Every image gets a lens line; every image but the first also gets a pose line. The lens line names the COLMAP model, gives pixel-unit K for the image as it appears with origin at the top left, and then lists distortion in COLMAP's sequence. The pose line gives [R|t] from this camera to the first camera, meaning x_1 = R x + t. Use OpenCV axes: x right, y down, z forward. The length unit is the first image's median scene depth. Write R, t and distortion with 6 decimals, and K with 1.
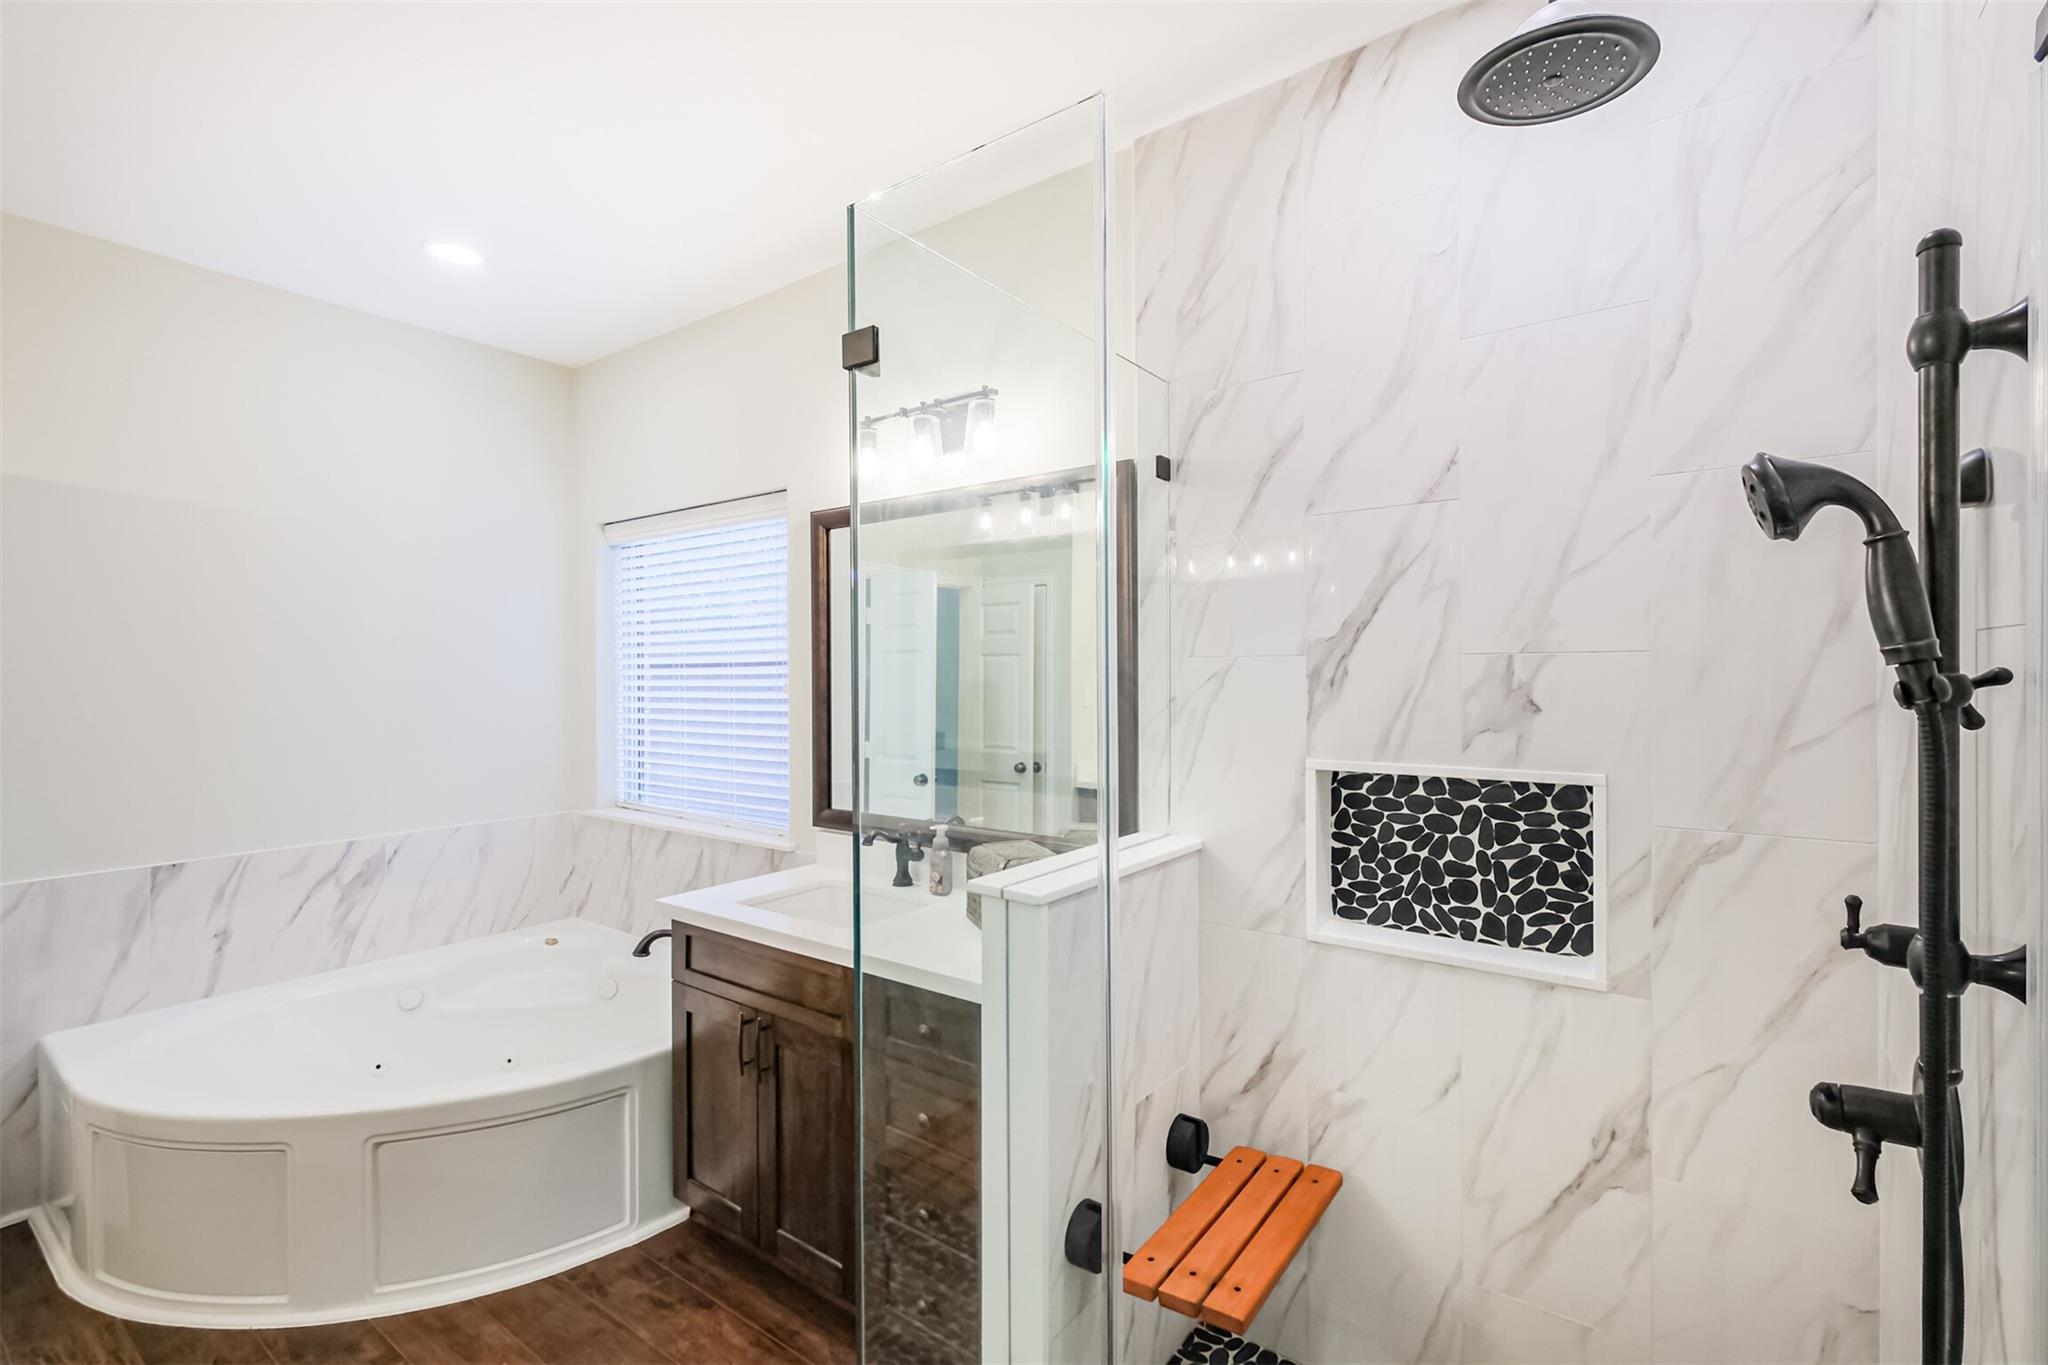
lens RADIAL K [[904.1, 0, 1038.2], [0, 904.1, 681.6], [0, 0, 1]] dist [0.006670, -0.000210]
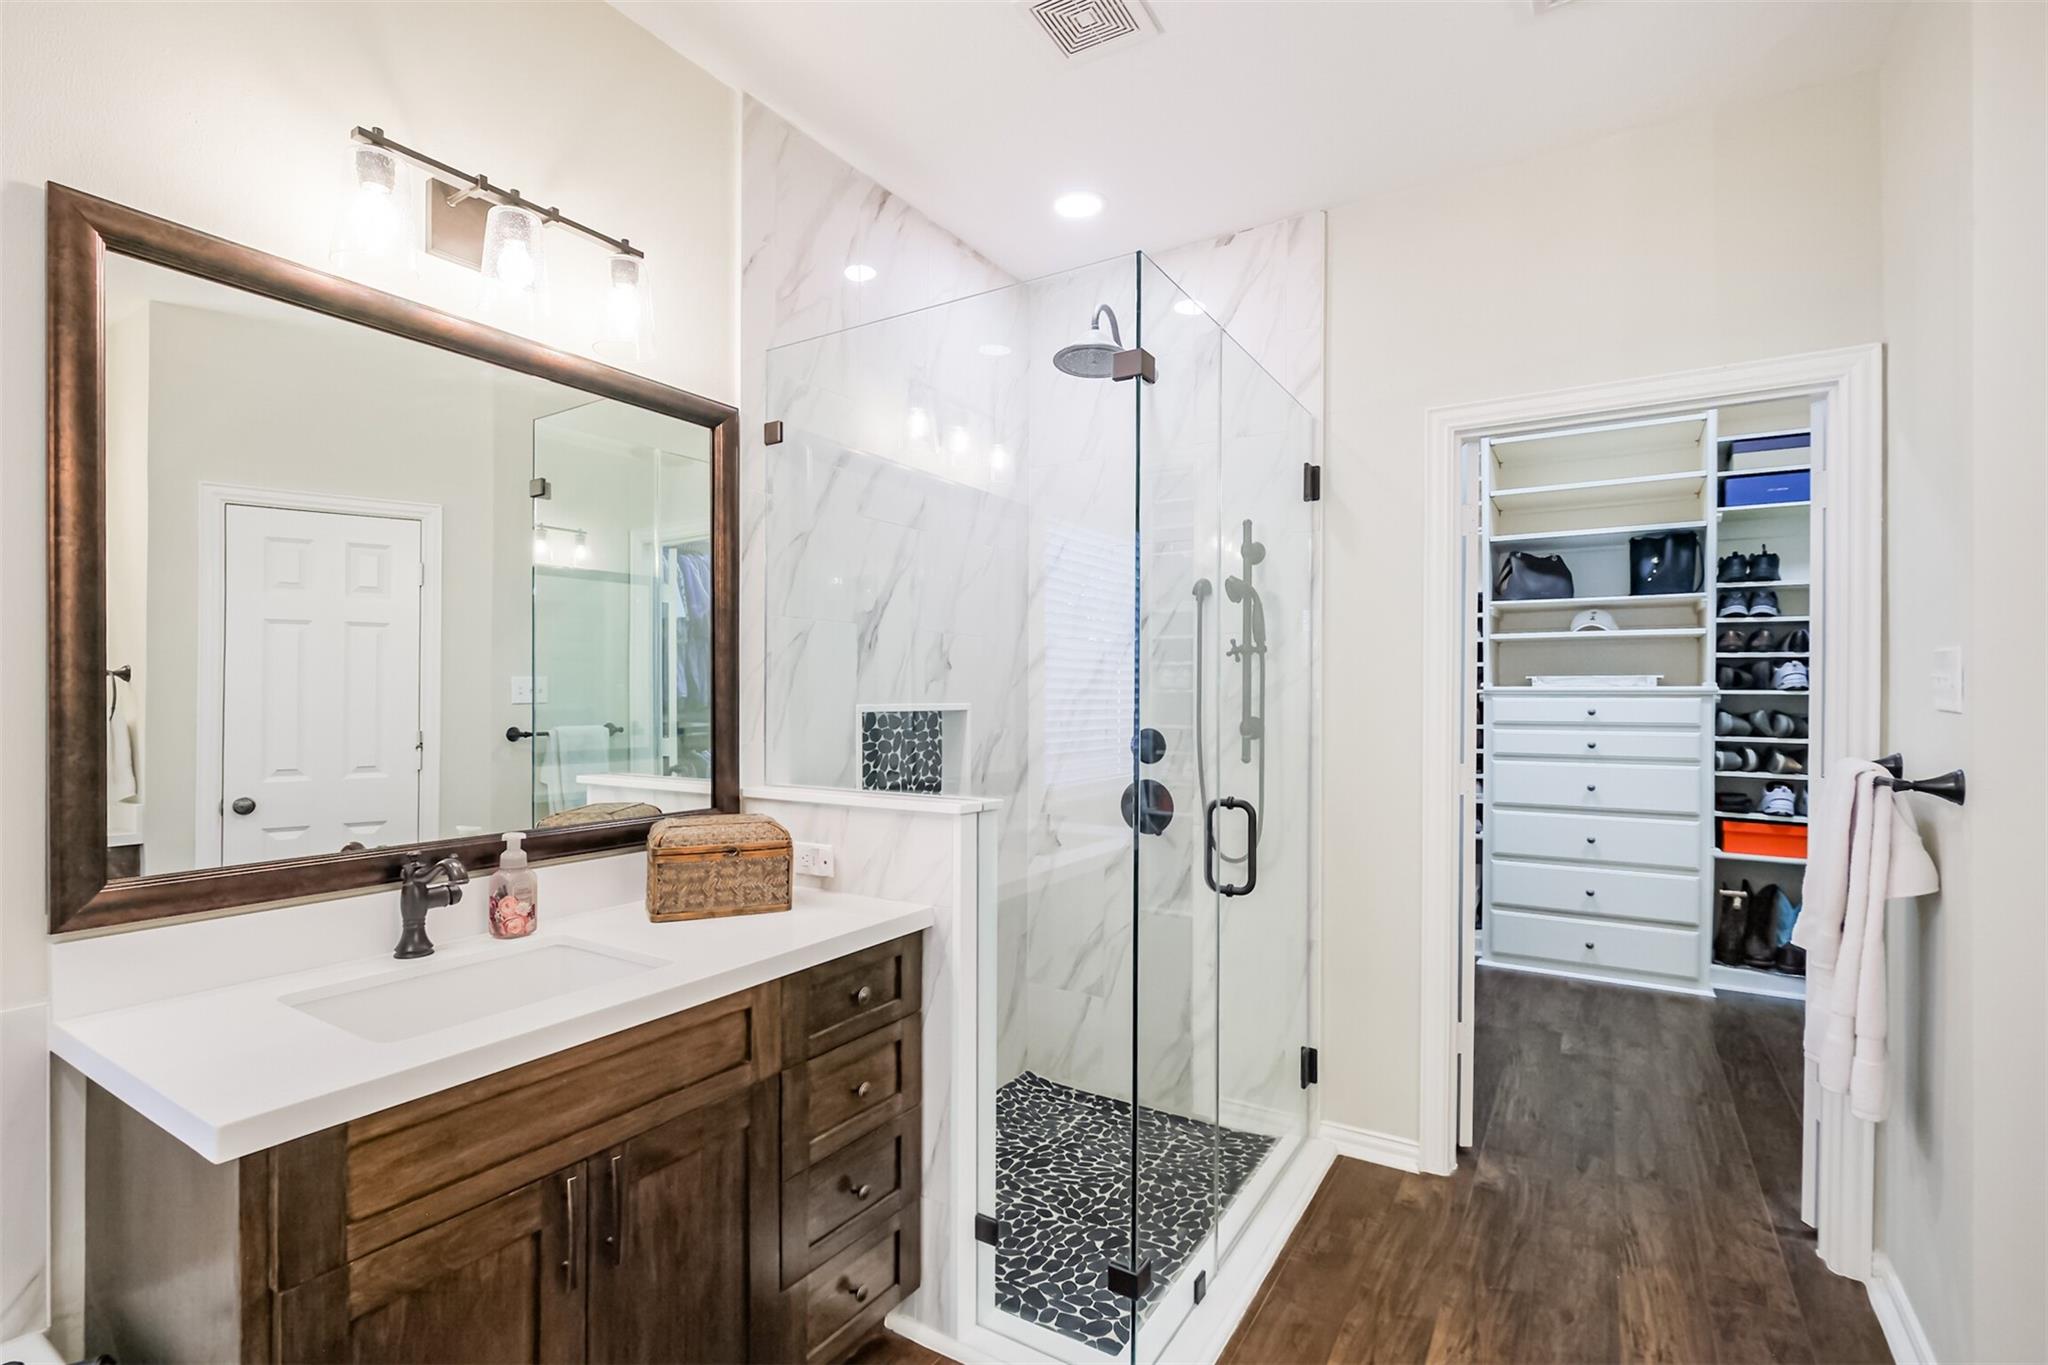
lens RADIAL K [[904.1, 0, 1032.3], [0, 904.1, 689.0], [0, 0, 1]] dist [0.006670, -0.000210]
pose [[-0.050115, 0.007766, 0.998713, -1.033935], [0.005798, 0.999955, -0.007484, 0.077730], [-0.998727, 0.005415, -0.050158, 0.848630]]
